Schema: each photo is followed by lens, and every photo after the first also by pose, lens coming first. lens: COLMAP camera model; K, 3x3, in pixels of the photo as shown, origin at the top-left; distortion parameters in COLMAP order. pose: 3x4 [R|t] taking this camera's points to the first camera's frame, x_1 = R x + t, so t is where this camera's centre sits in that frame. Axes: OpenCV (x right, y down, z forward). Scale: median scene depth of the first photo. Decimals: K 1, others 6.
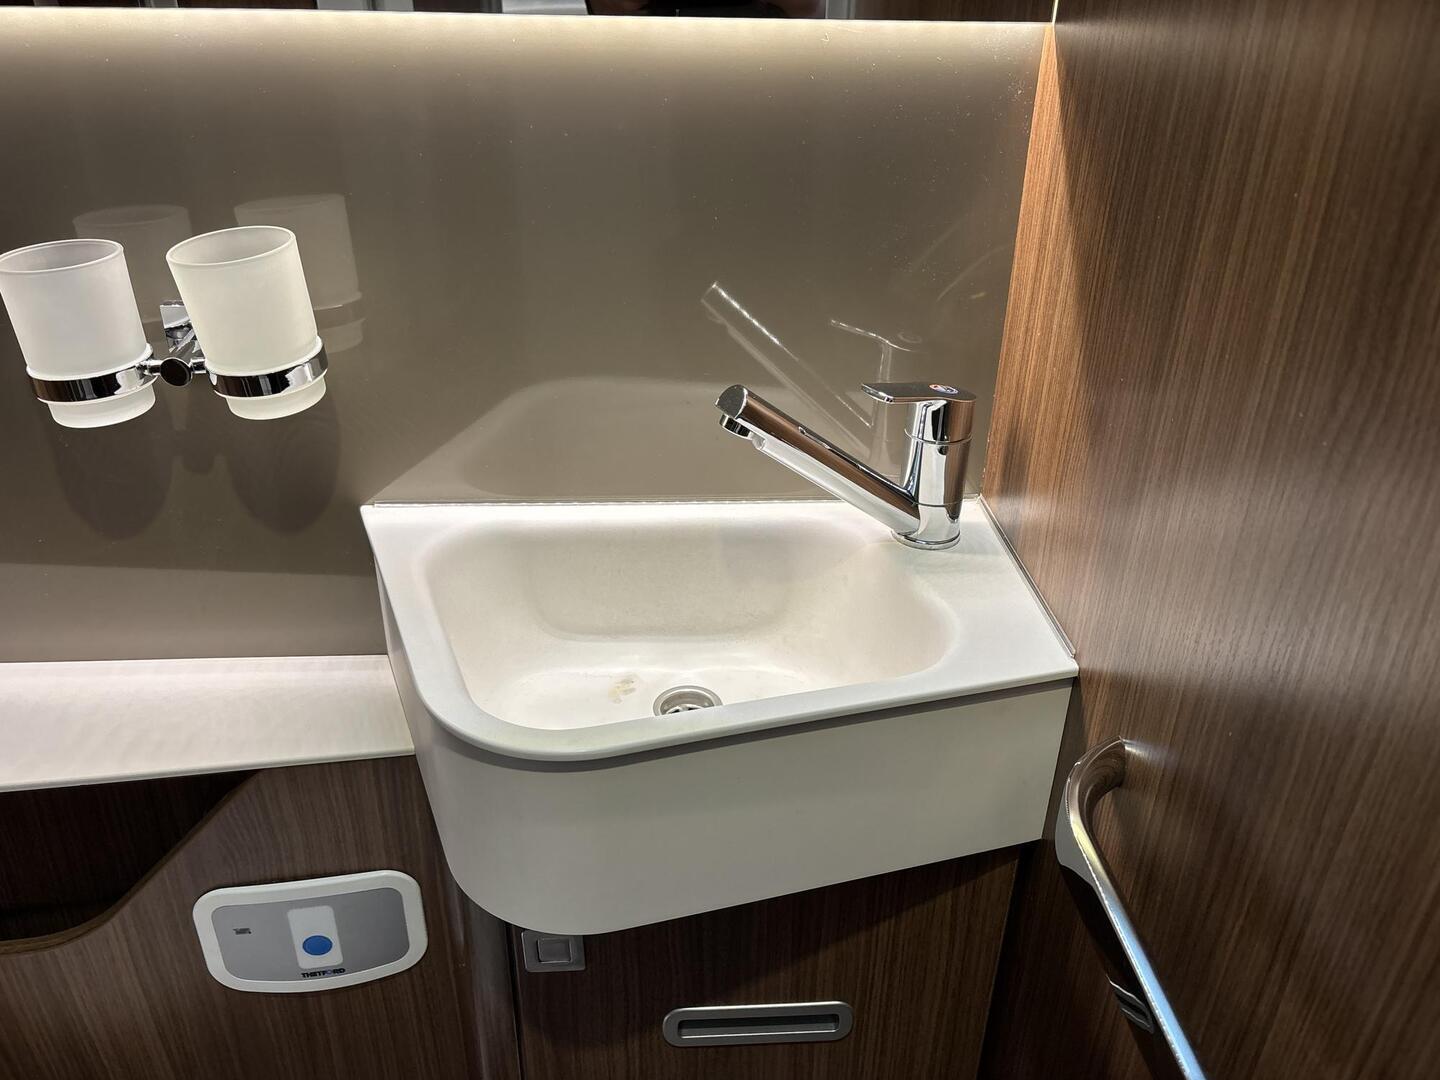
lens RADIAL K [[1100.6, 0, 722.8], [0, 1100.6, 536.7], [0, 0, 1]] dist [0.000541, -0.006466]
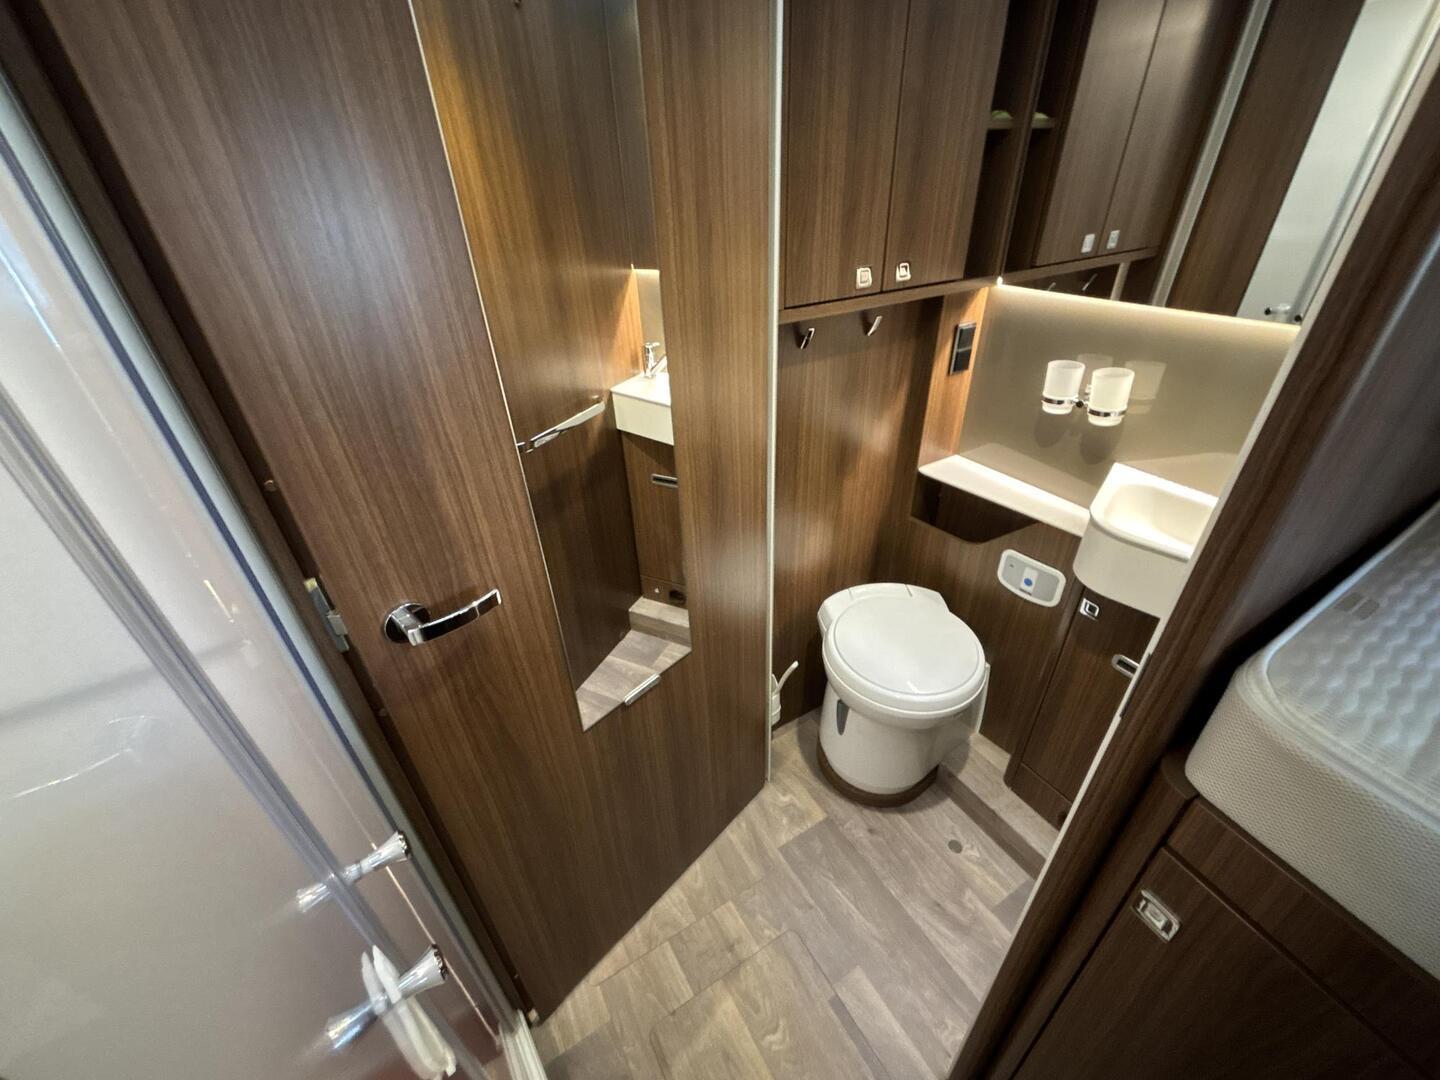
lens RADIAL K [[580.1, 0, 723.0], [0, 580.1, 539.2], [0, 0, 1]] dist [0.018383, -0.007034]
pose [[0.425209, 0.451384, -0.784506, 0.667105], [-0.381152, 0.875463, 0.297131, 0.107385], [0.820926, 0.172673, 0.544301, -0.869378]]
